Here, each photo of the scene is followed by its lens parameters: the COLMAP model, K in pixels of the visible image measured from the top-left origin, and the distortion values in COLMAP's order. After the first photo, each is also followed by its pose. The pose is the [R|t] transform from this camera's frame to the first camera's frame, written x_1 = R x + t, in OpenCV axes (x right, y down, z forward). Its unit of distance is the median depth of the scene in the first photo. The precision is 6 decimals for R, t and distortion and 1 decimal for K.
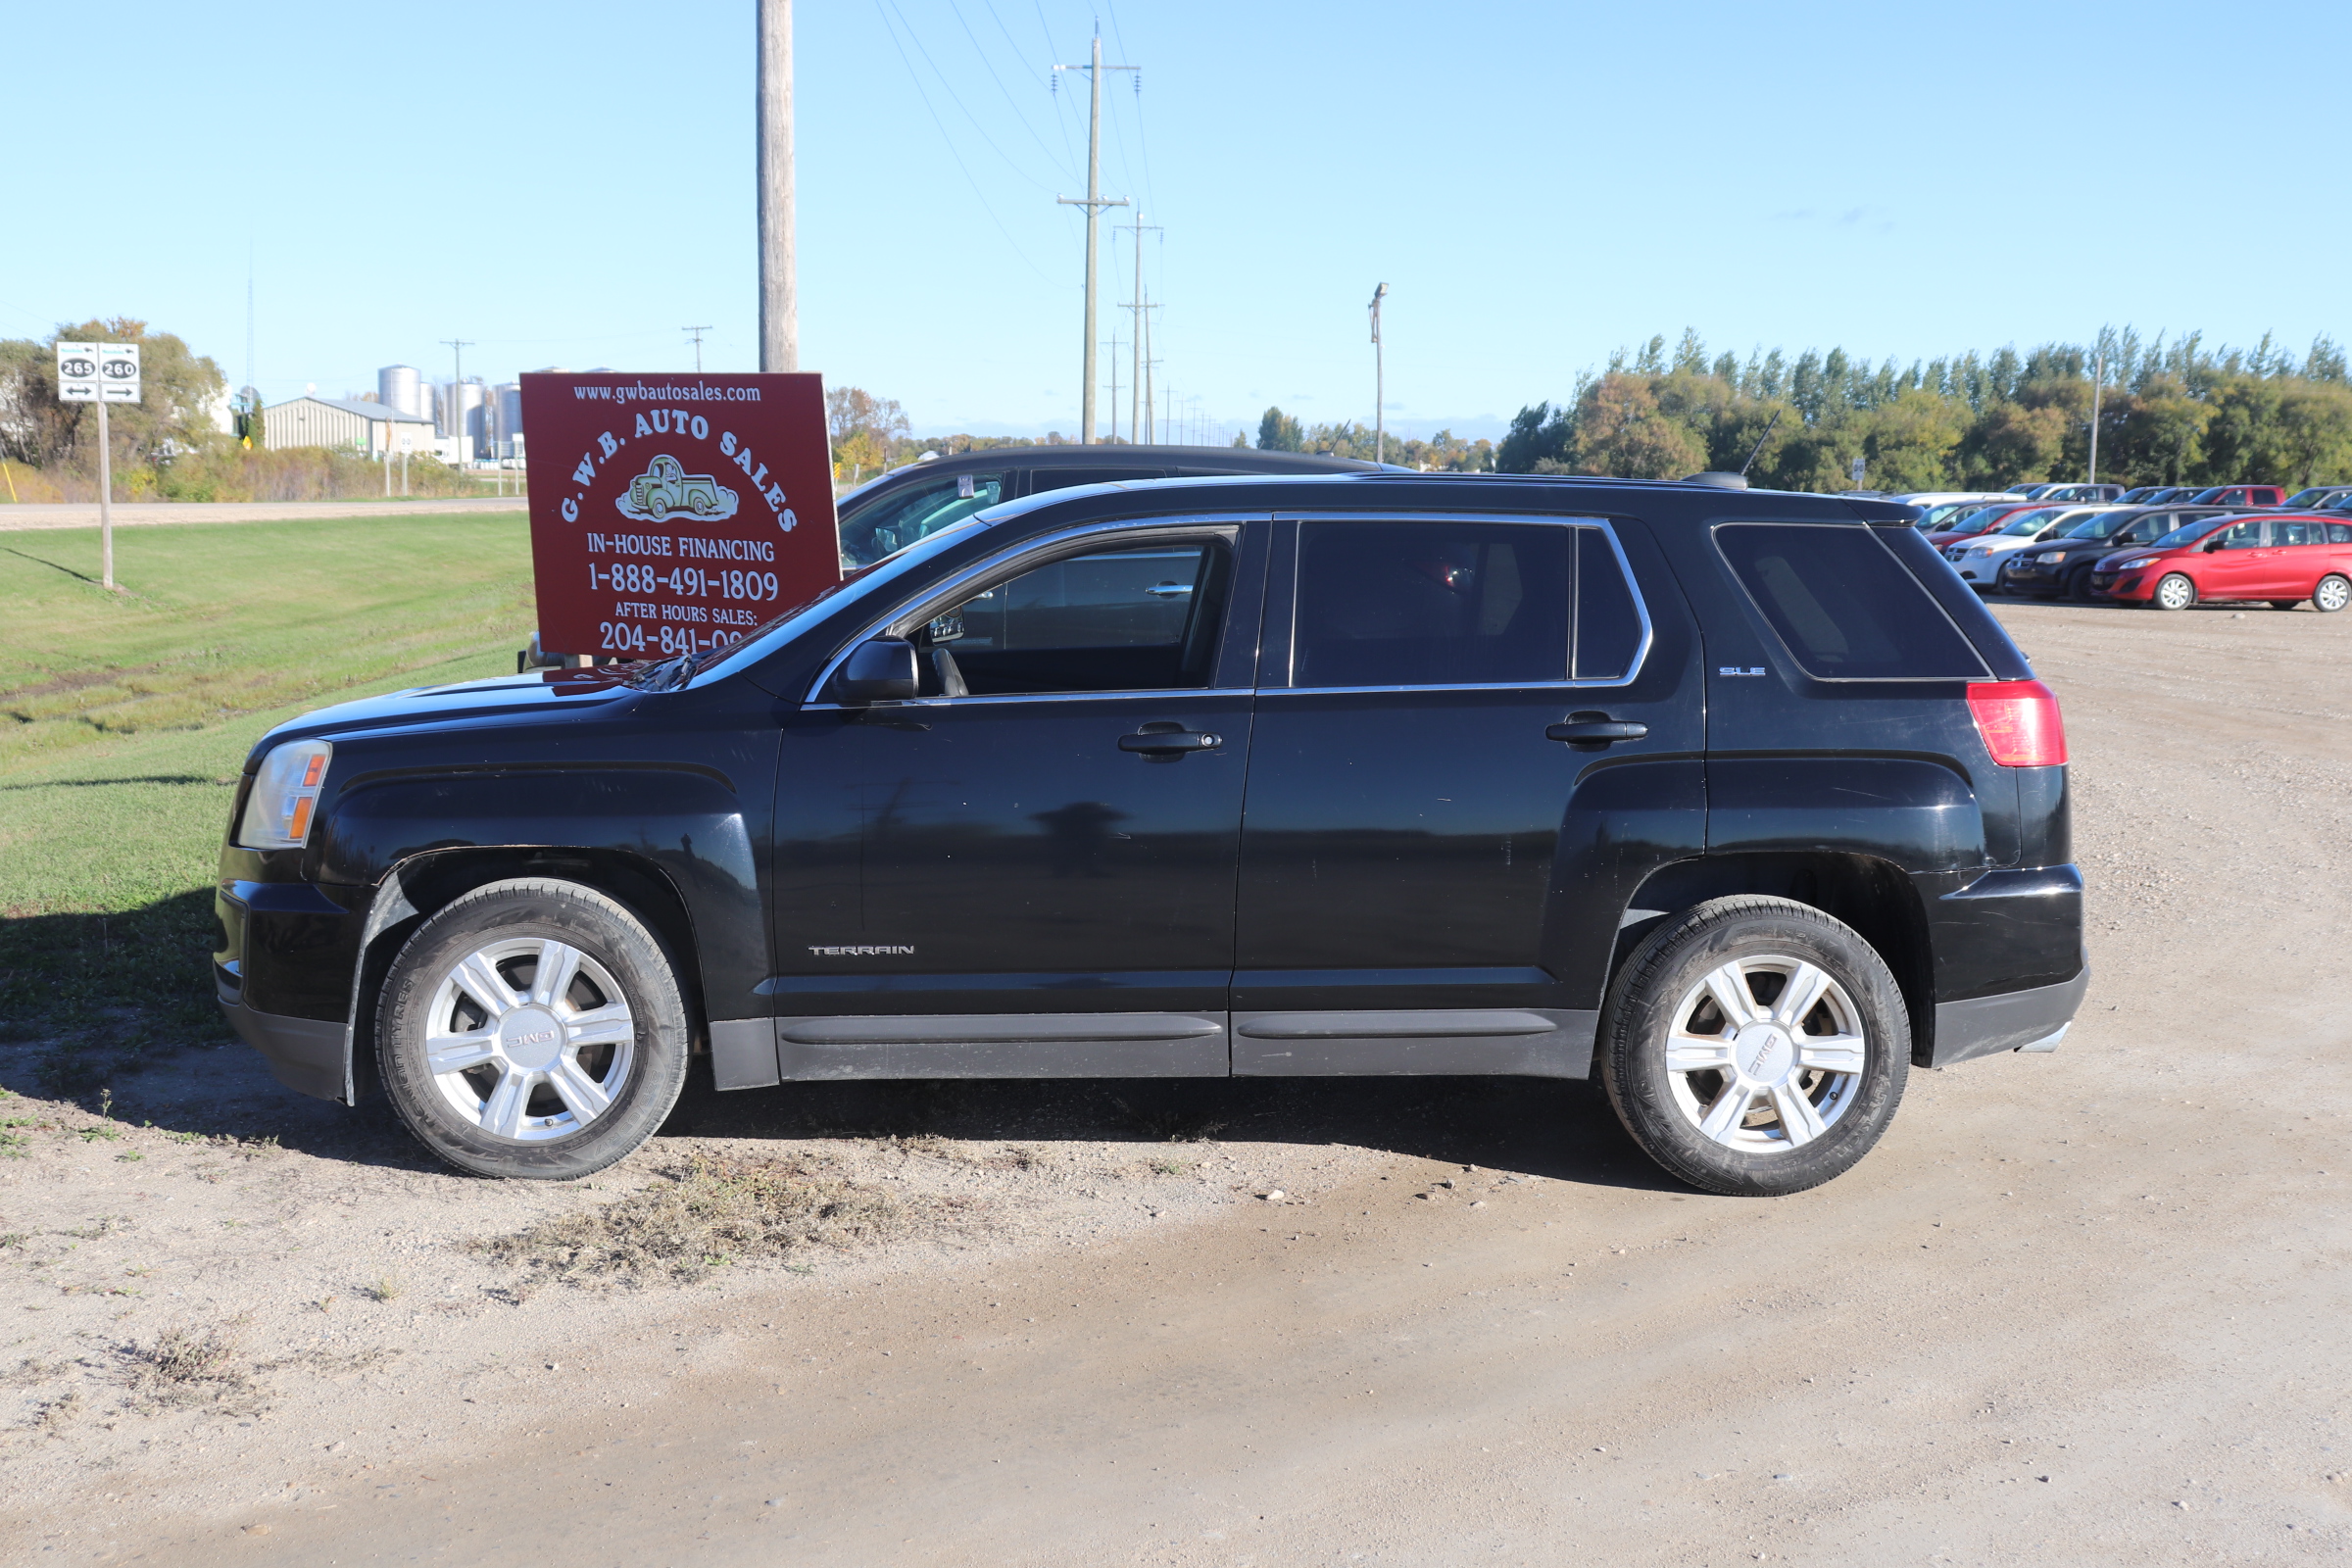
lens RADIAL K [[2881.4, 0, 1176.0], [0, 2881.4, 784.0], [0, 0, 1]] dist [-0.009164, -0.001757]
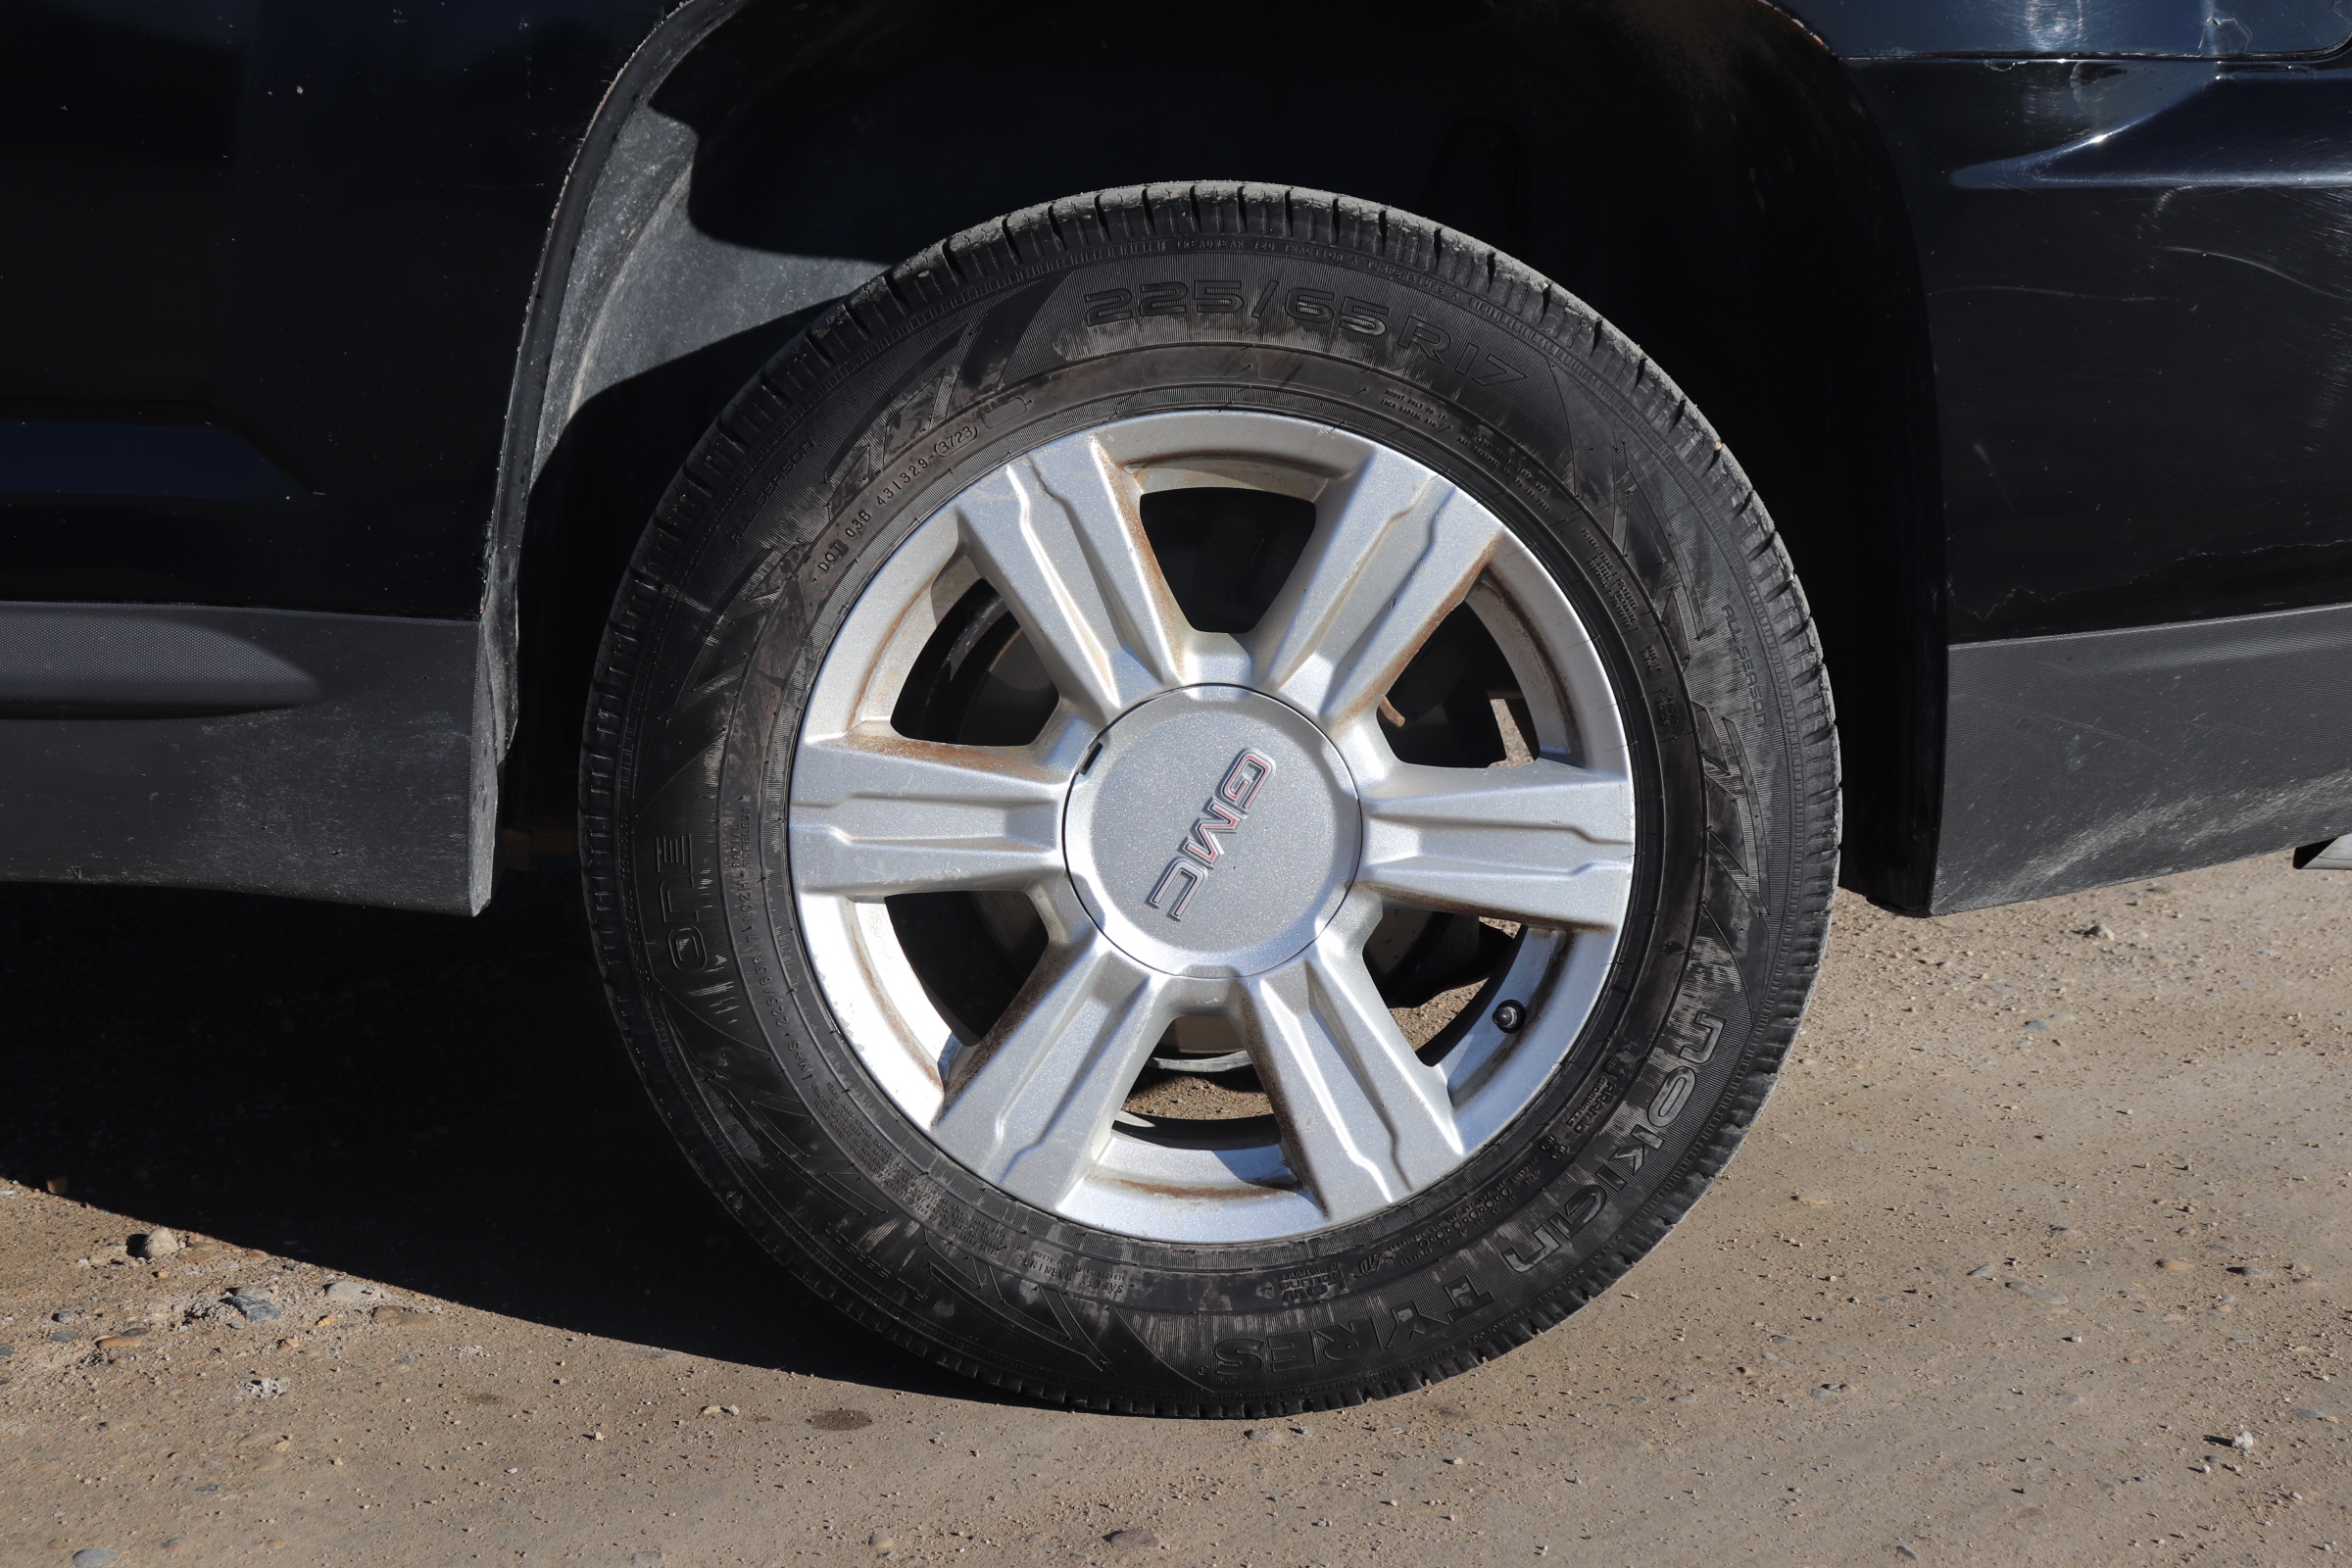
lens RADIAL K [[3562.4, 0, 1176.0], [0, 3562.4, 784.0], [0, 0, 1]] dist [0.038365, 0.071184]
pose [[0.998343, 0.031237, -0.048333, 0.215269], [-0.028087, 0.997520, 0.064532, 0.070738], [0.050228, -0.063067, 0.996745, 0.705688]]
